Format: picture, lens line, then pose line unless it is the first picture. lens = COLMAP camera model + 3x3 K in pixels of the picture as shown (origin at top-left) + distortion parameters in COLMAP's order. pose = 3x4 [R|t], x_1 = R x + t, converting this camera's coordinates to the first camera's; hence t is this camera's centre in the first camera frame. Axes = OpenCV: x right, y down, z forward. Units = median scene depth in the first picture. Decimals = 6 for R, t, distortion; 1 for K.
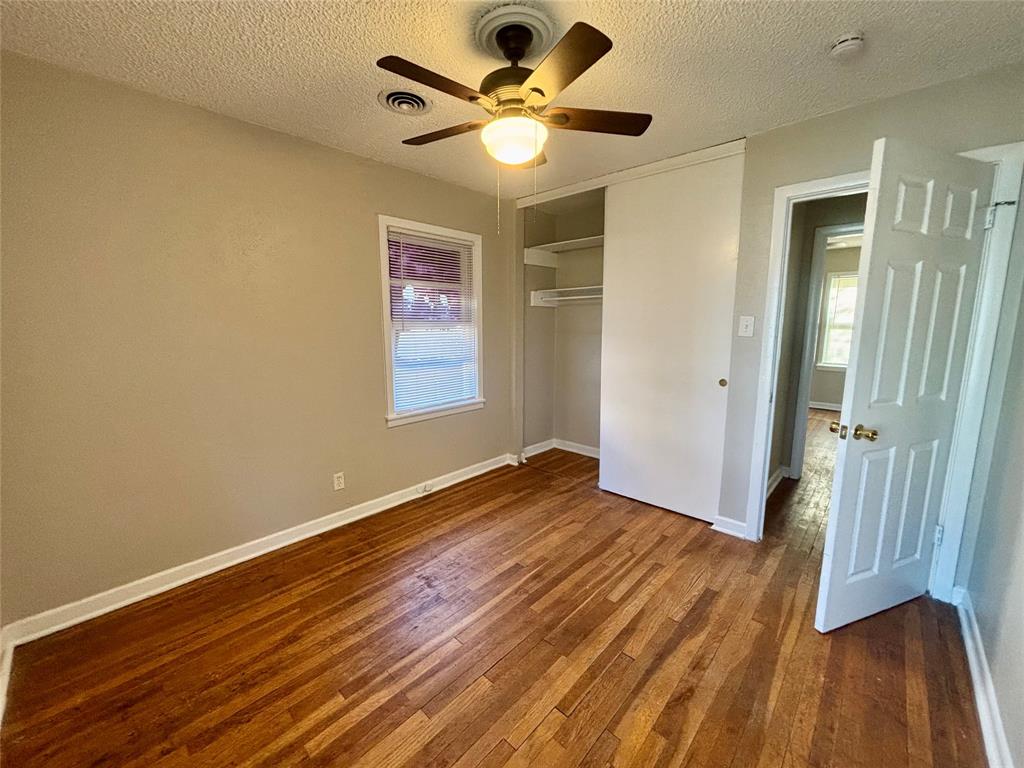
lens RADIAL K [[415.9, 0, 511.0], [0, 415.9, 381.8], [0, 0, 1]] dist [0.010959, 0.000910]
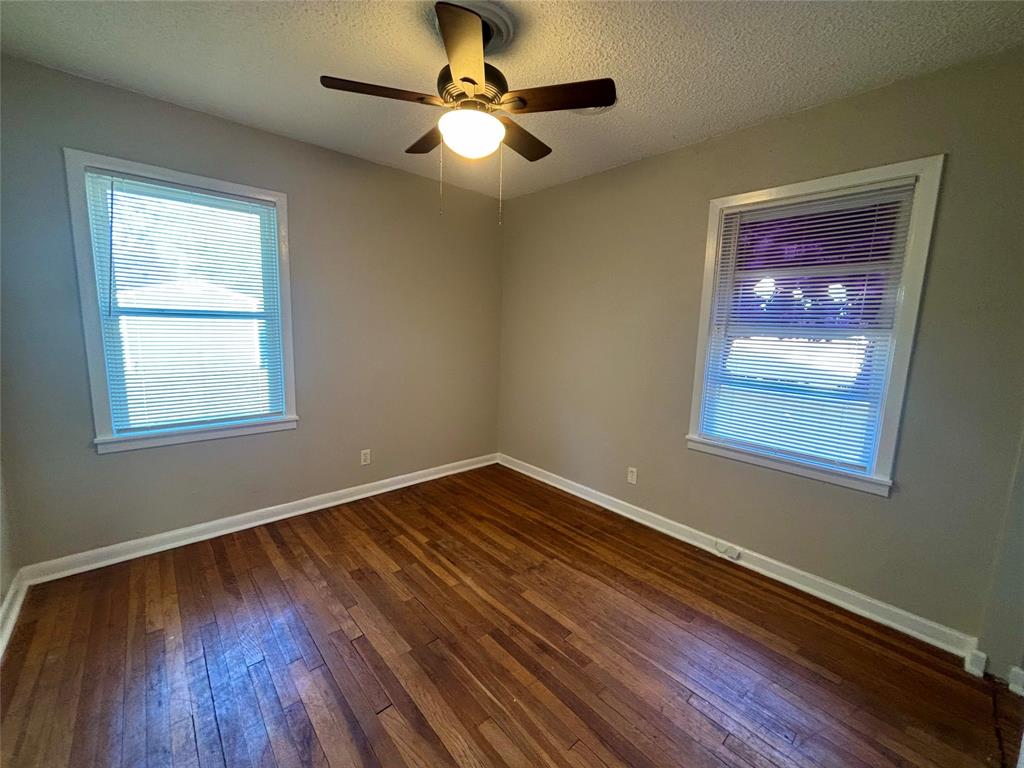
lens RADIAL K [[415.9, 0, 509.8], [0, 415.9, 377.1], [0, 0, 1]] dist [0.010959, 0.000910]
pose [[-0.087349, 0.126128, -0.988161, 0.716057], [-0.180163, 0.973595, 0.140194, -0.107148], [0.979751, 0.190276, -0.062319, 0.837669]]
